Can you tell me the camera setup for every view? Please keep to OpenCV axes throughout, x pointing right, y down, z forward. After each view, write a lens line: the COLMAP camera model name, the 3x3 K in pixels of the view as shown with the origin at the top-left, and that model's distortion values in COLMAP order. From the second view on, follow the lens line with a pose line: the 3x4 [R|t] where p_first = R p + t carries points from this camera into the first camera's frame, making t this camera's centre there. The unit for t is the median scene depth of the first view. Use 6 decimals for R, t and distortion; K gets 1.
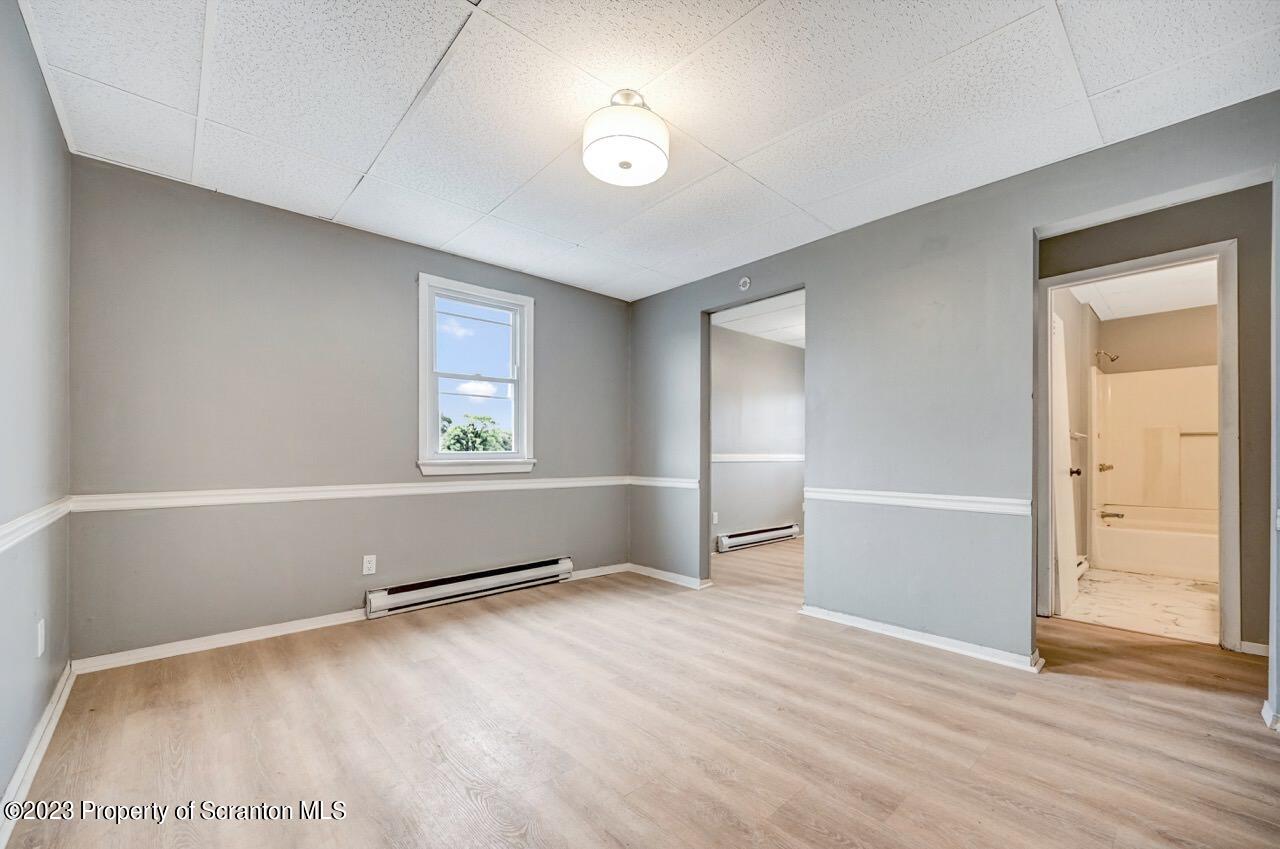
lens RADIAL K [[519.8, 0, 655.2], [0, 519.8, 448.1], [0, 0, 1]] dist [0.001139, 0.000076]
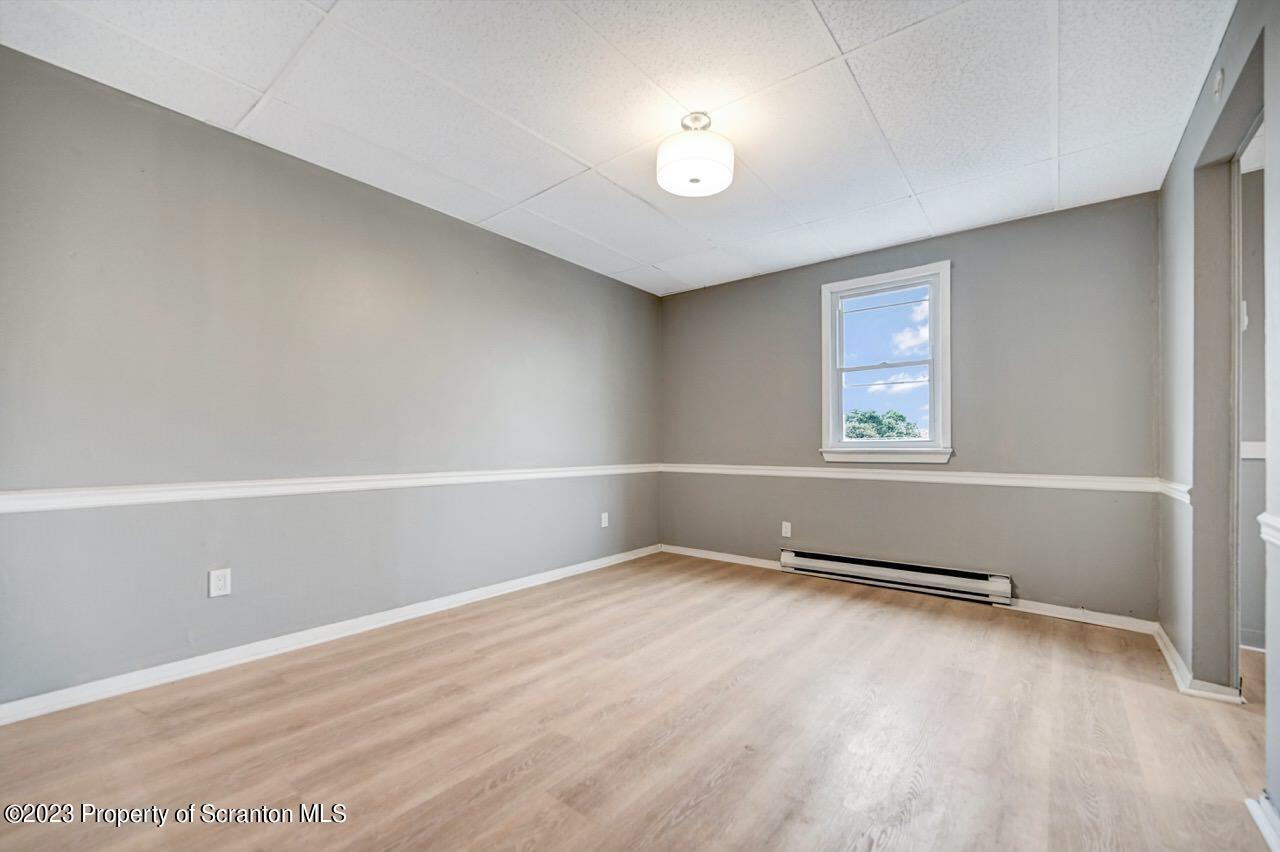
lens RADIAL K [[519.8, 0, 642.8], [0, 519.8, 438.3], [0, 0, 1]] dist [0.001139, 0.000076]
pose [[0.149690, -0.016866, -0.988589, 0.619610], [0.005791, 0.999852, -0.016182, 0.018180], [0.988716, -0.003302, 0.149765, 0.430940]]
